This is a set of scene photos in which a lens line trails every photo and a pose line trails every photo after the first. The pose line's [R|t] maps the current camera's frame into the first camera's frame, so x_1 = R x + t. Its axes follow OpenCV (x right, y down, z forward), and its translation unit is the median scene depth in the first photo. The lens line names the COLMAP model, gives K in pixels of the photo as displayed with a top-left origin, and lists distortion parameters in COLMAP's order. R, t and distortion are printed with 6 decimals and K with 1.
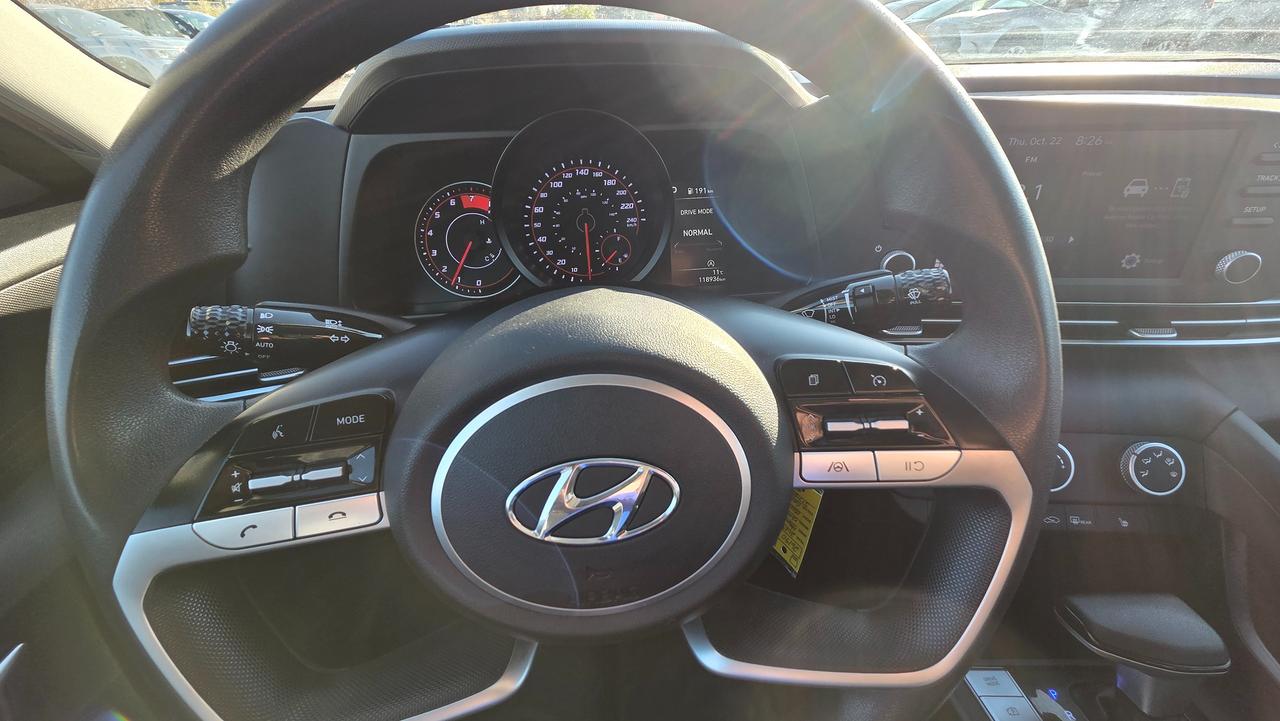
lens RADIAL K [[523.2, 0, 636.6], [0, 523.2, 359.9], [0, 0, 1]] dist [0.005750, 0.000109]
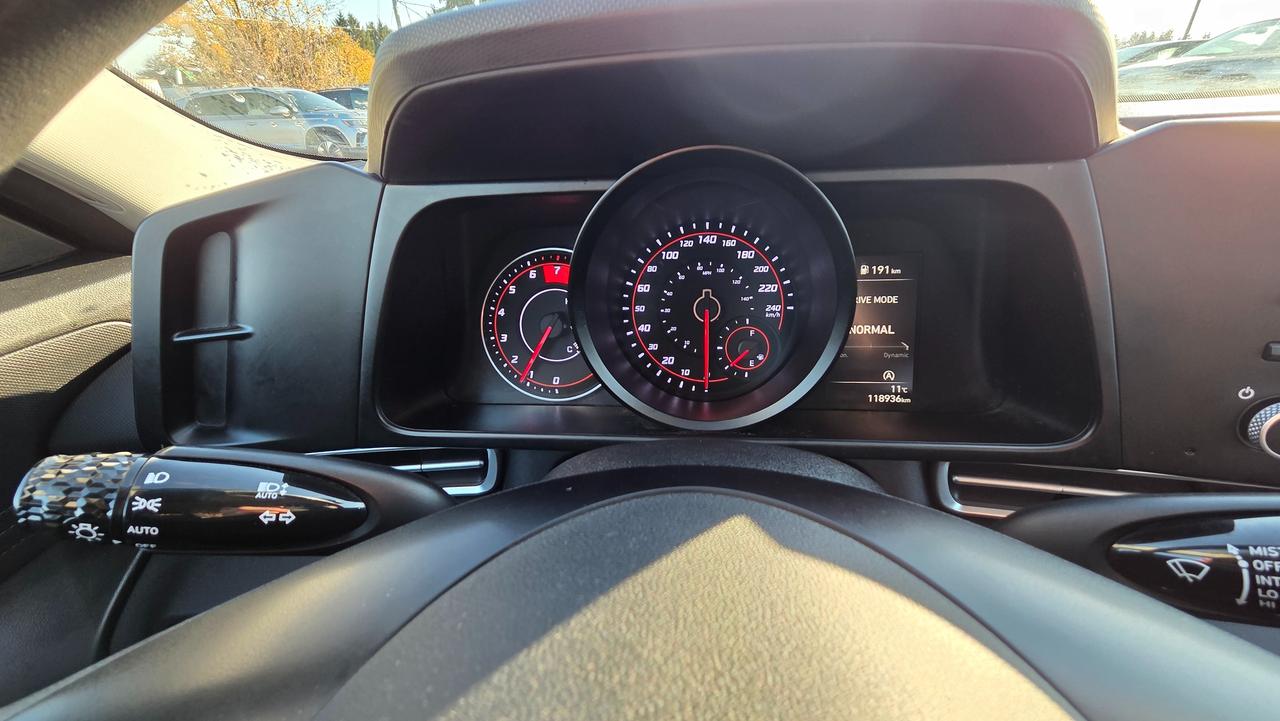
lens RADIAL K [[520.2, 0, 640.0], [0, 520.2, 360.5], [0, 0, 1]] dist [0.008510, 0.000011]
pose [[0.977217, 0.072849, -0.199349, -0.045069], [-0.091041, 0.992327, -0.083659, -0.141080], [0.191724, 0.099902, 0.976351, 0.338541]]
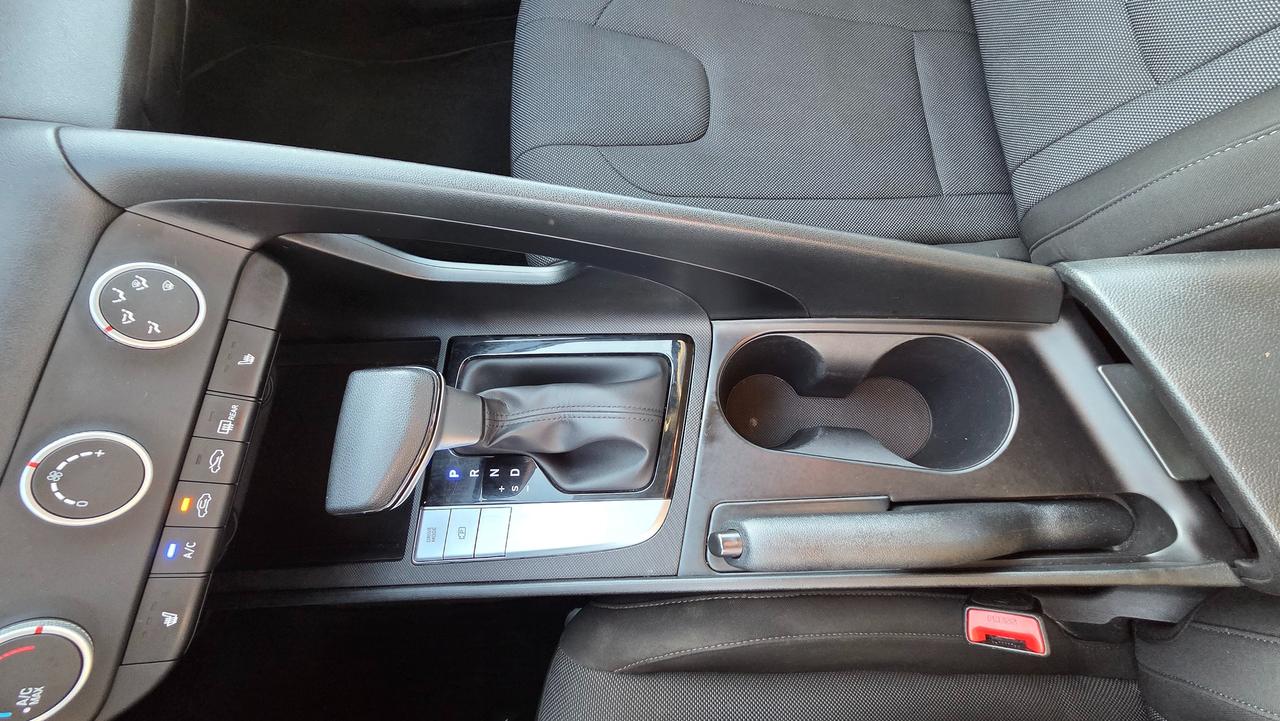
lens RADIAL K [[526.5, 0, 642.1], [0, 526.5, 358.5], [0, 0, 1]] dist [0.001314, -0.000116]
pose [[0.081222, -0.969031, 0.233199, 0.833266], [0.625141, 0.231758, 0.745310, 0.121819], [-0.776274, 0.085246, 0.624605, 0.174546]]
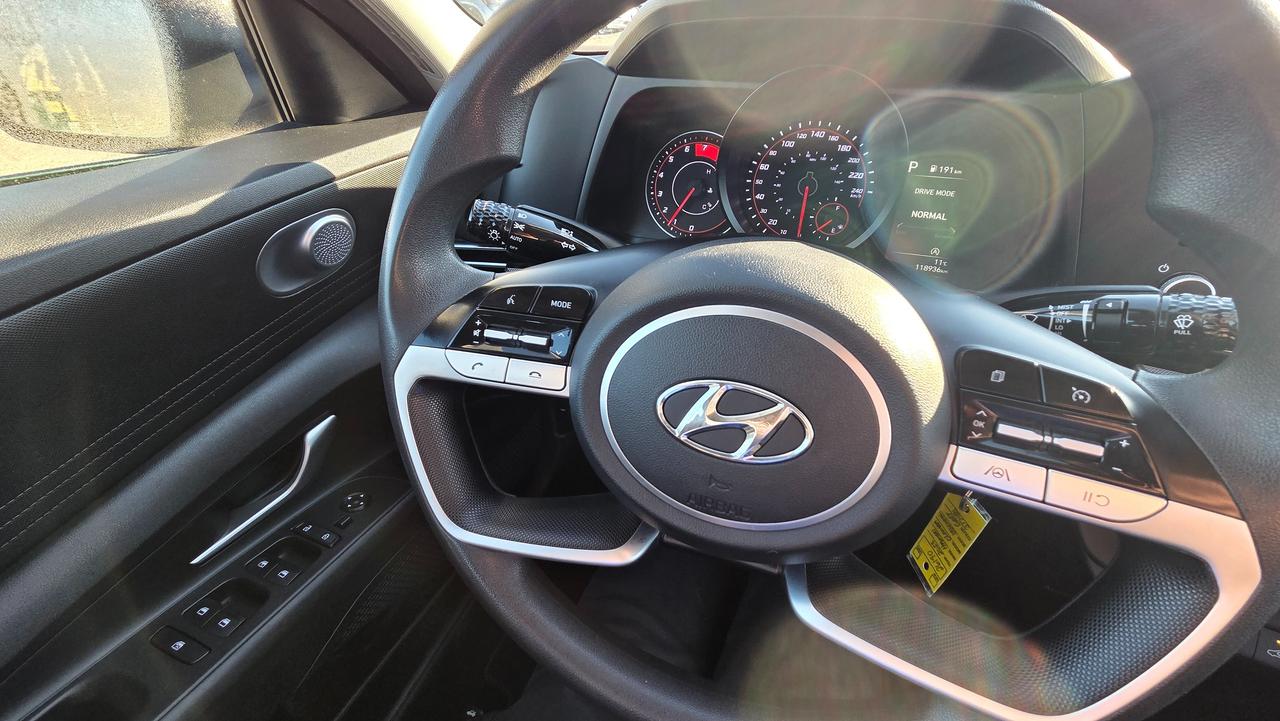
lens RADIAL K [[520.2, 0, 640.0], [0, 520.2, 360.5], [0, 0, 1]] dist [0.008510, 0.000011]
pose [[0.905601, 0.259793, -0.335251, 0.035787], [-0.239478, 0.965596, 0.101367, 0.036412], [0.350051, -0.011513, 0.936660, -0.045095]]
